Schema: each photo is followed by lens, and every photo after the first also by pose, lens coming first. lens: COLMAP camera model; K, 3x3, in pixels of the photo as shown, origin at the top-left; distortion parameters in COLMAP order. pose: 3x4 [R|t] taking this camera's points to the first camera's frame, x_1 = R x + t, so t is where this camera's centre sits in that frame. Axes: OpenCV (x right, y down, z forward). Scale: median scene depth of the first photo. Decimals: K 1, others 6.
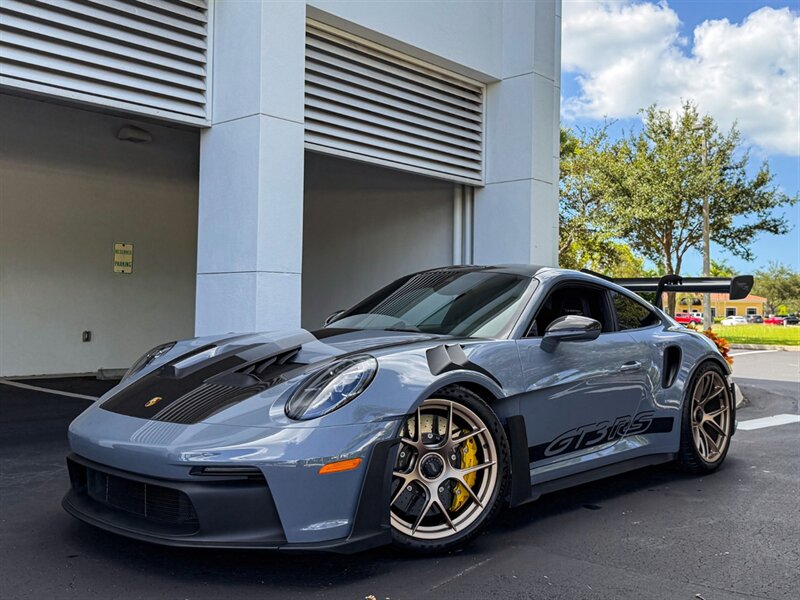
lens RADIAL K [[749.3, 0, 433.8], [0, 749.3, 299.2], [0, 0, 1]] dist [0.018649, 0.015480]
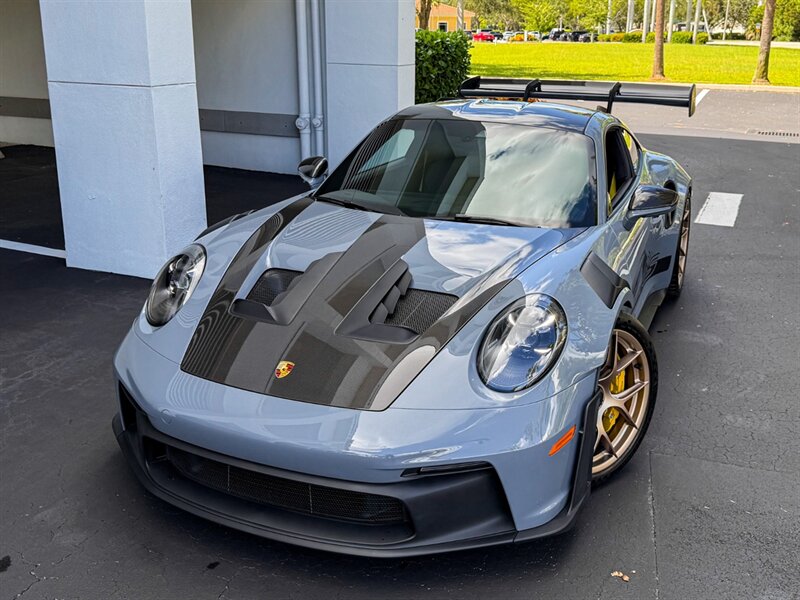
lens RADIAL K [[743.3, 0, 376.5], [0, 743.3, 260.6], [0, 0, 1]] dist [0.066759, 0.003044]
pose [[0.949753, -0.097351, 0.297477, -0.517735], [-0.004323, 0.946231, 0.323462, -0.236608], [-0.312972, -0.308495, 0.898265, 0.303661]]
